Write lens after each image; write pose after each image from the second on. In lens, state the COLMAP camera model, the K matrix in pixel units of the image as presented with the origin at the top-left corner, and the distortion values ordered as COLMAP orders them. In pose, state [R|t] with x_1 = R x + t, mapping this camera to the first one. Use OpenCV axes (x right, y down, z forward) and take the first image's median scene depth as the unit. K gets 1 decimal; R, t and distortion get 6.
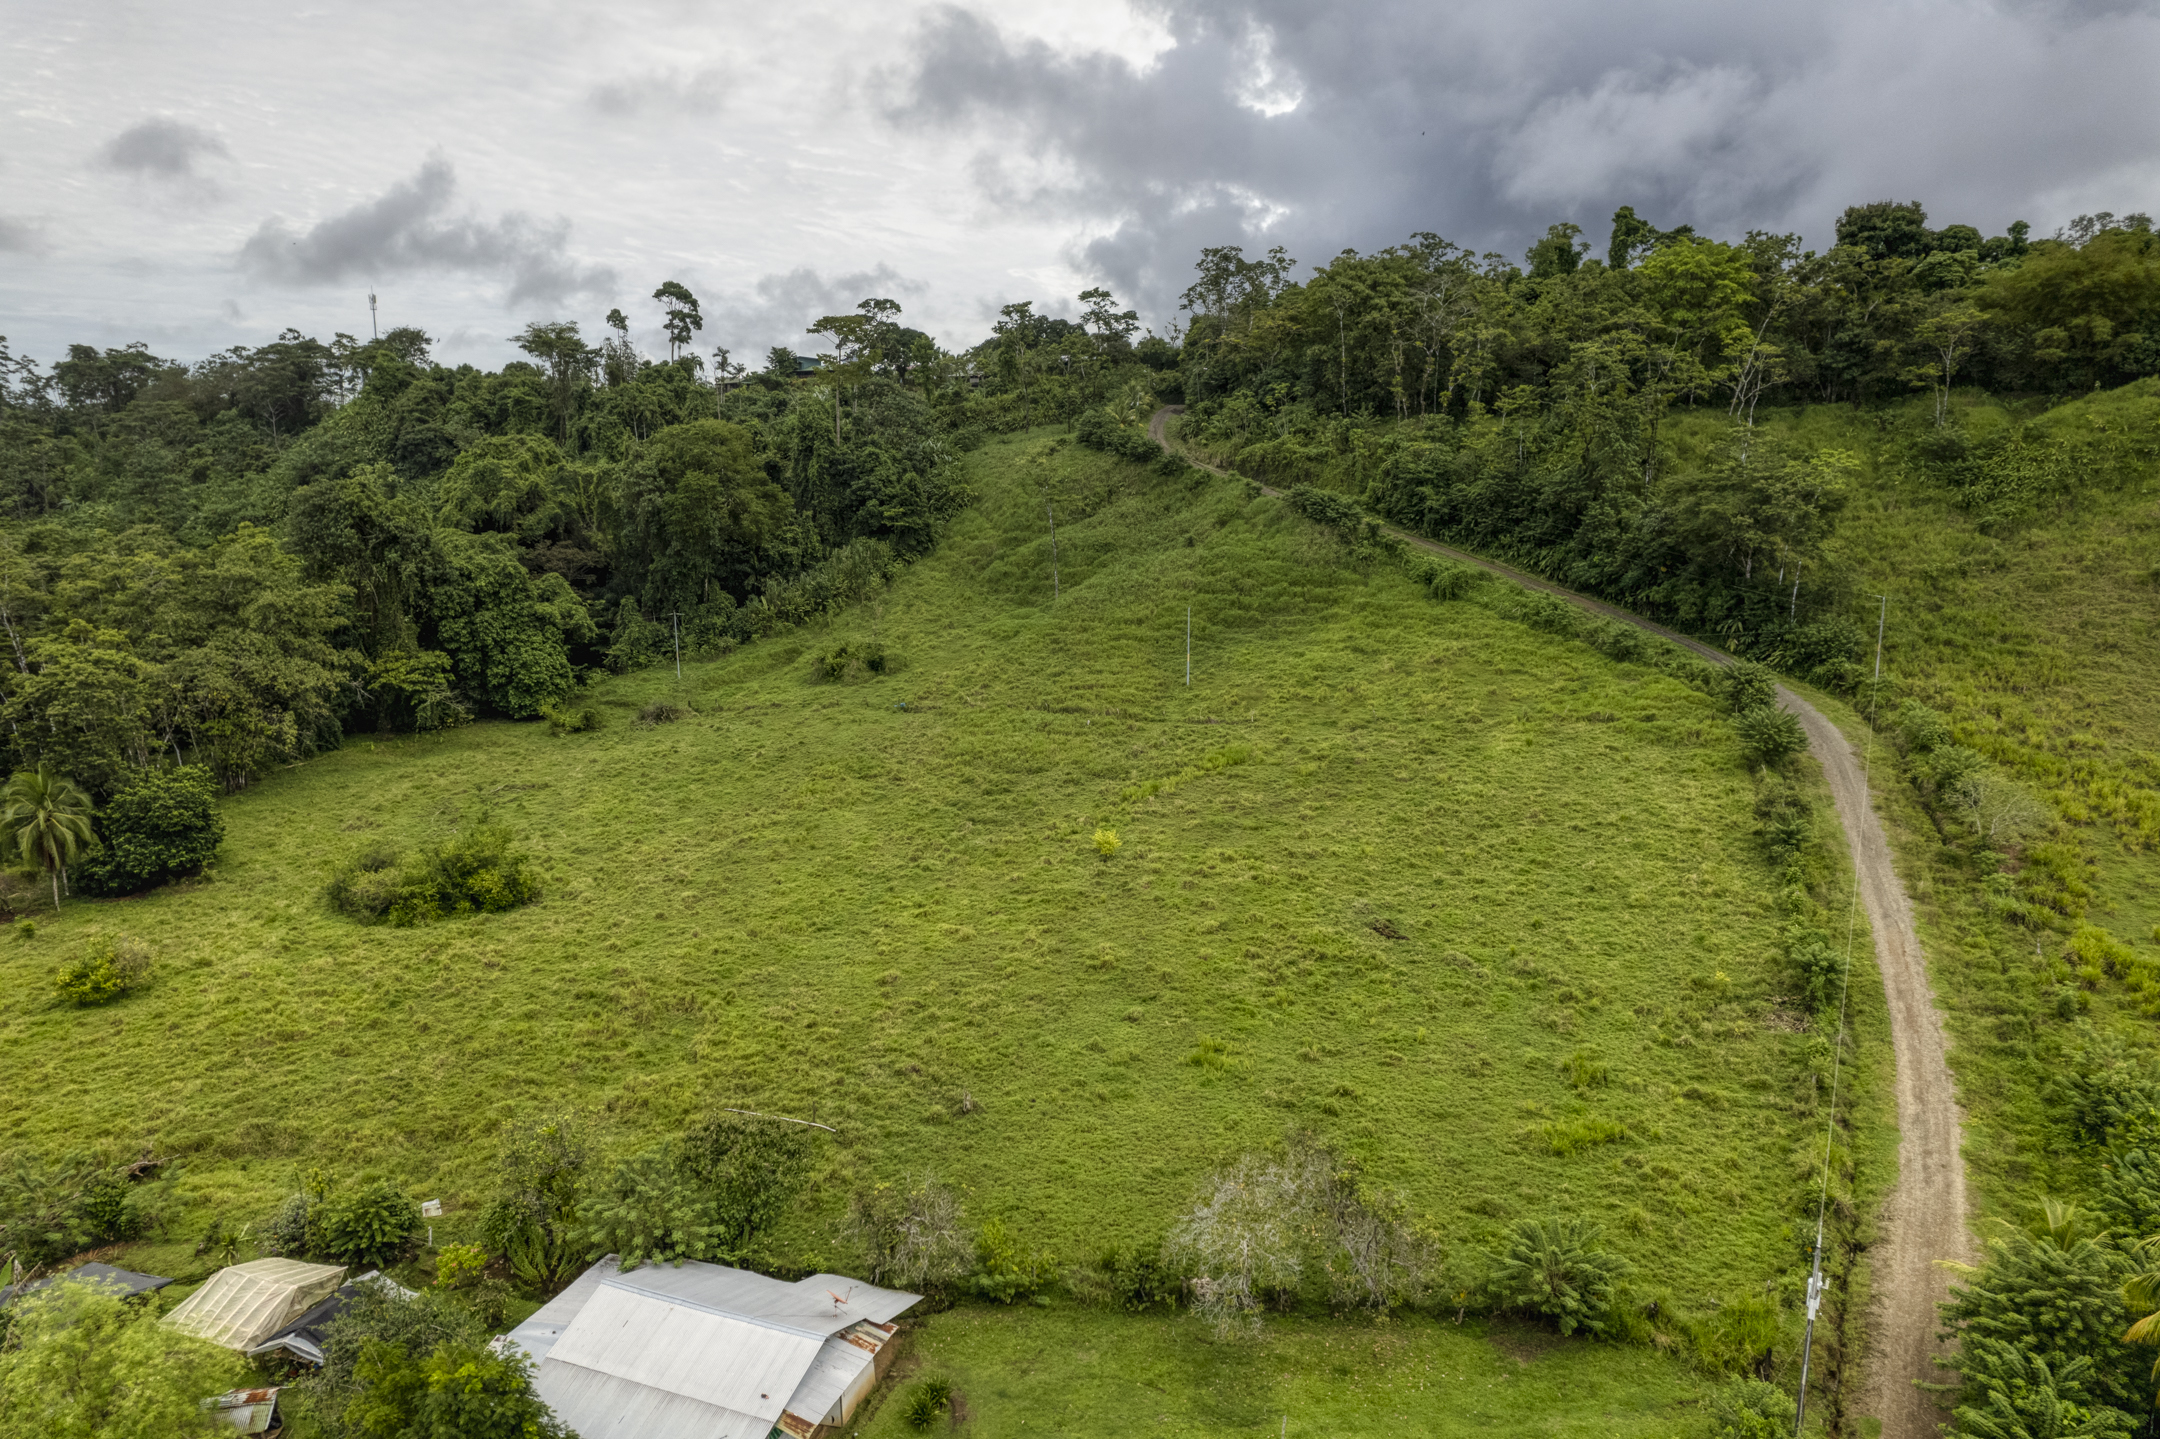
lens RADIAL K [[1377.3, 0, 1074.9], [0, 1377.3, 734.6], [0, 0, 1]] dist [-0.080042, 0.071885]
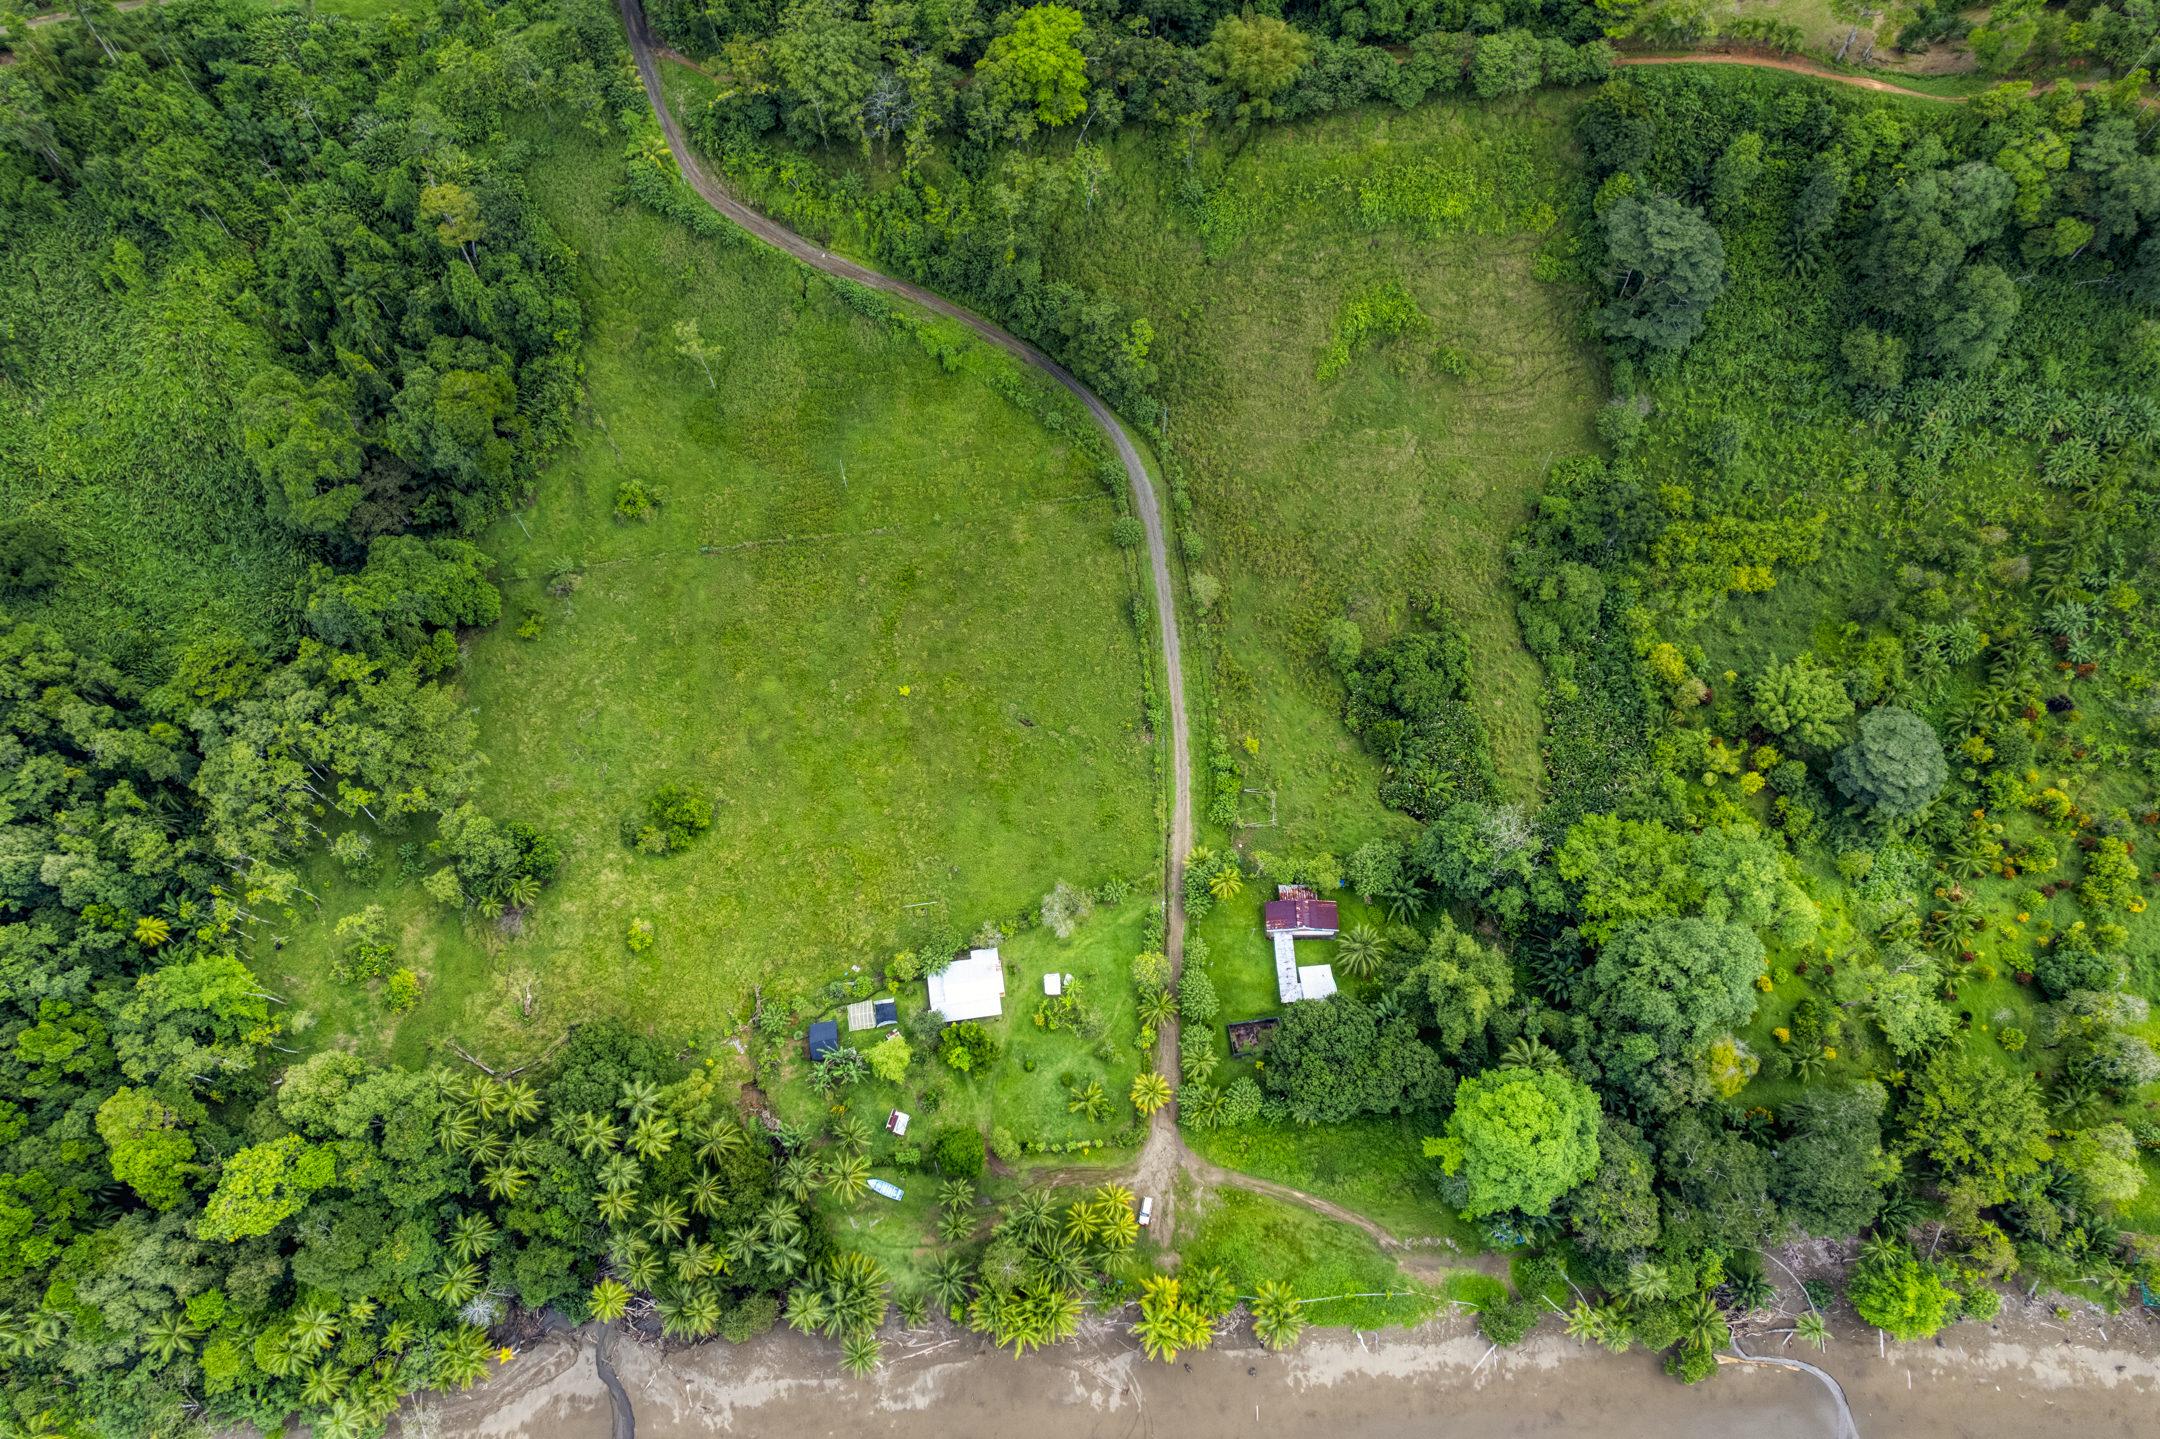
lens RADIAL K [[1377.3, 0, 1074.9], [0, 1377.3, 734.6], [0, 0, 1]] dist [-0.080042, 0.071885]
pose [[0.870468, -0.438056, 0.224484, -0.225451], [0.079561, 0.575275, 0.814081, -1.399791], [-0.485753, -0.690772, 0.535611, -0.421152]]
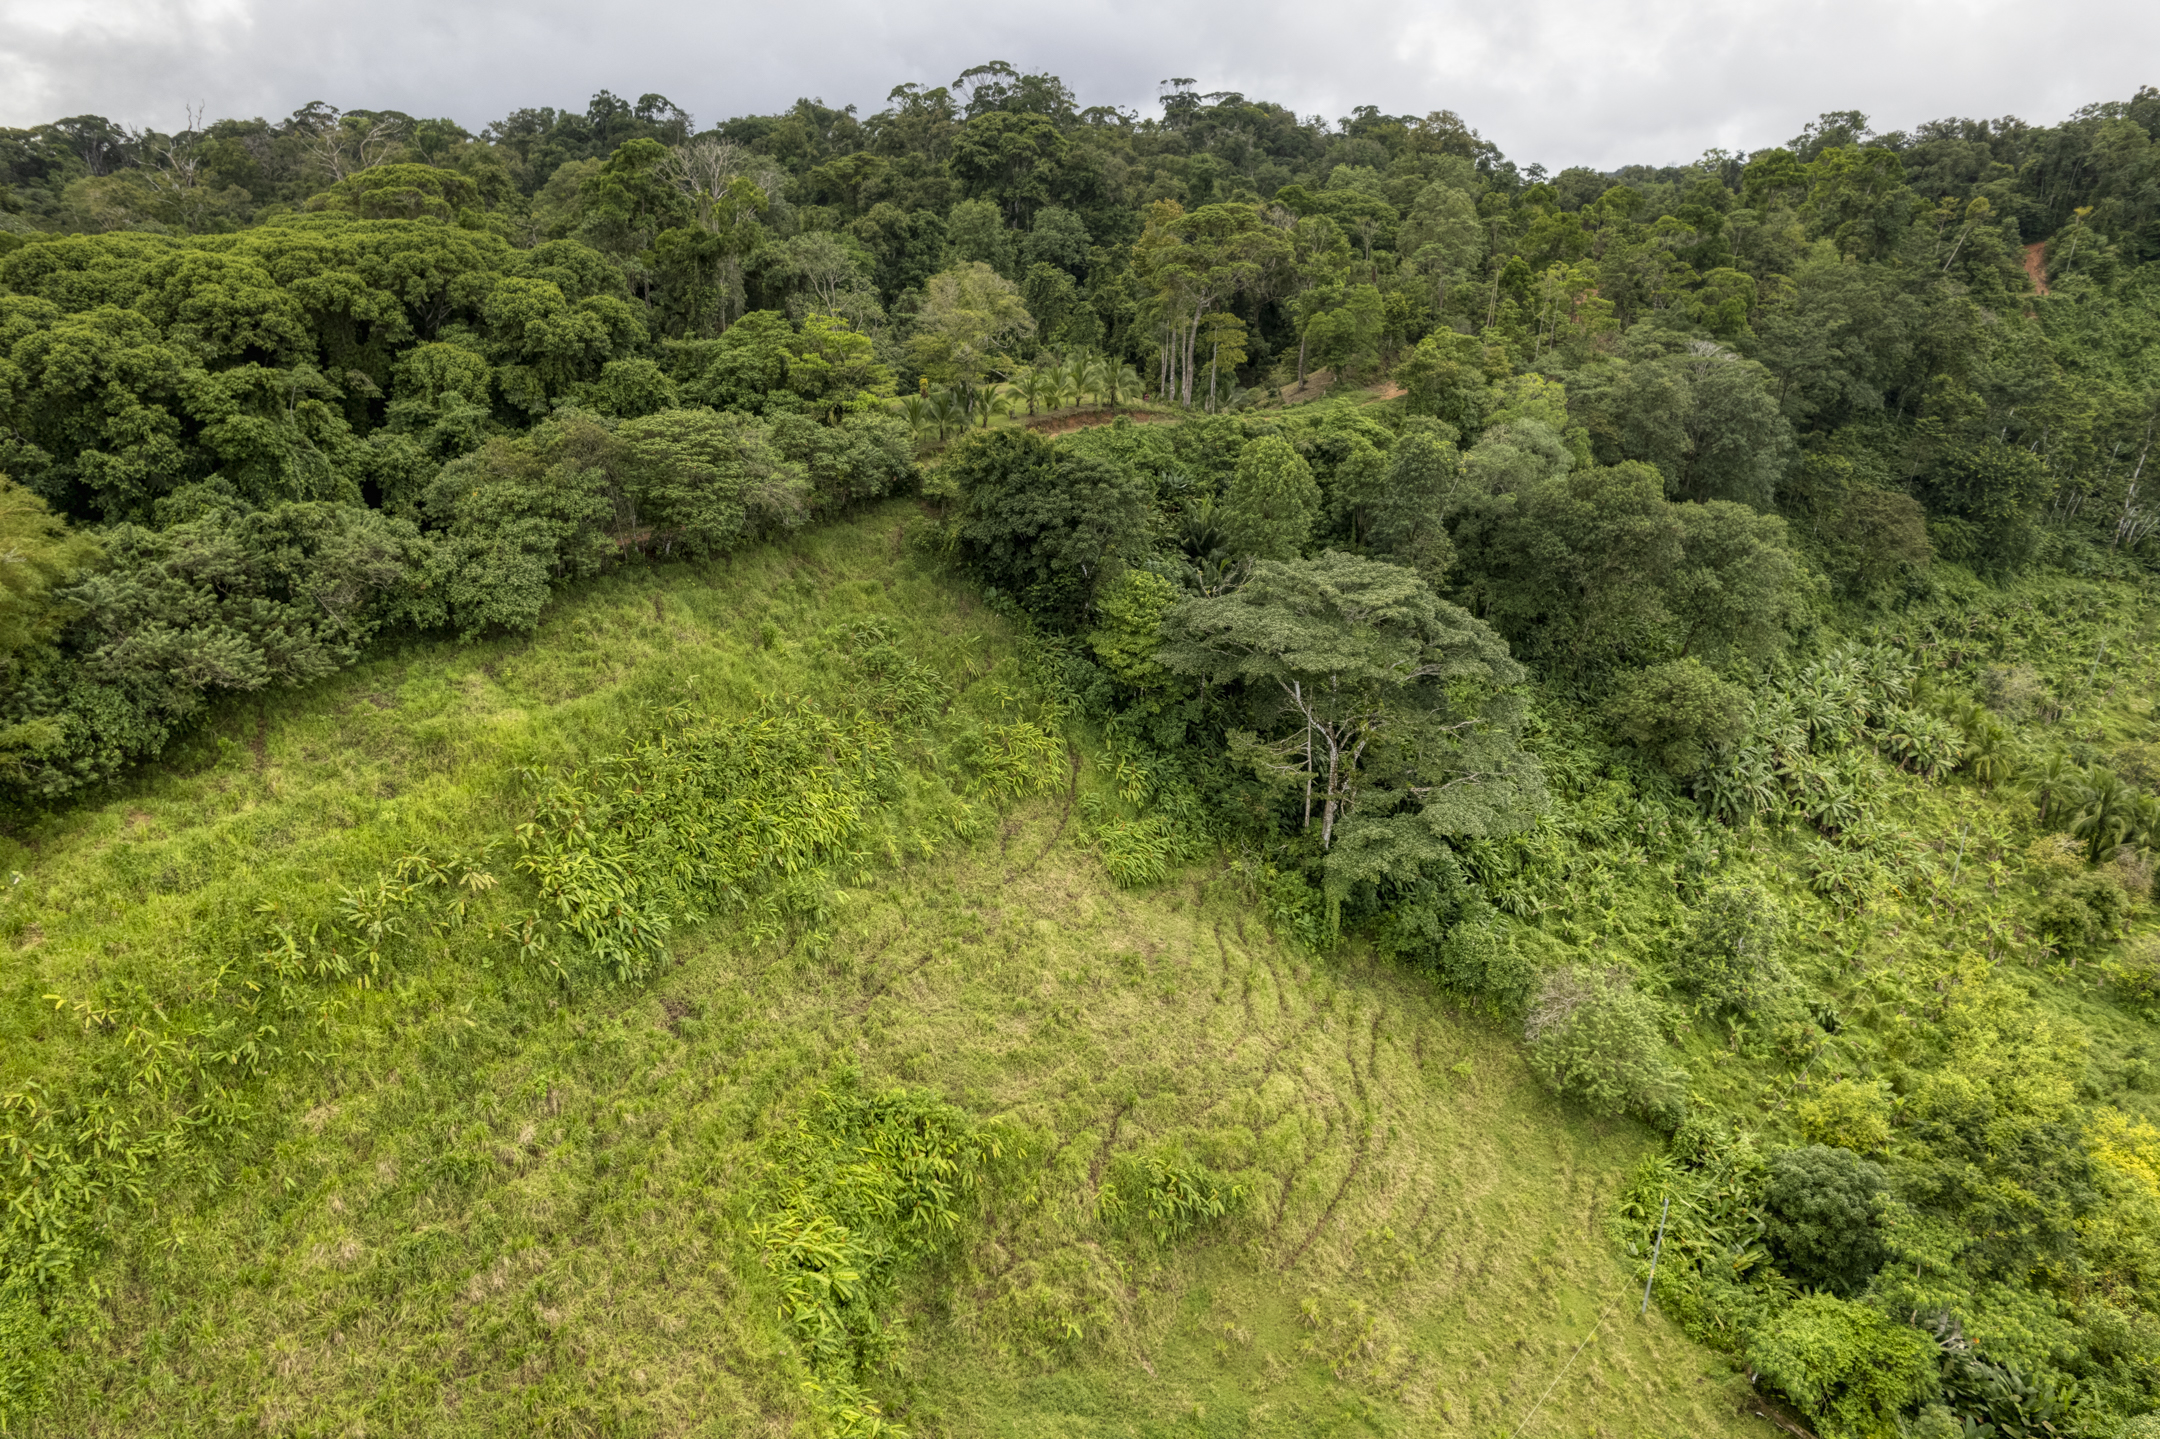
lens RADIAL K [[1370.7, 0, 1075.4], [0, 1370.7, 742.4], [0, 0, 1]] dist [-0.079803, 0.069782]
pose [[0.145807, -0.331909, 0.931975, 0.486879], [0.176956, 0.935600, 0.305515, -0.388575], [-0.973359, 0.120373, 0.195150, 0.664464]]
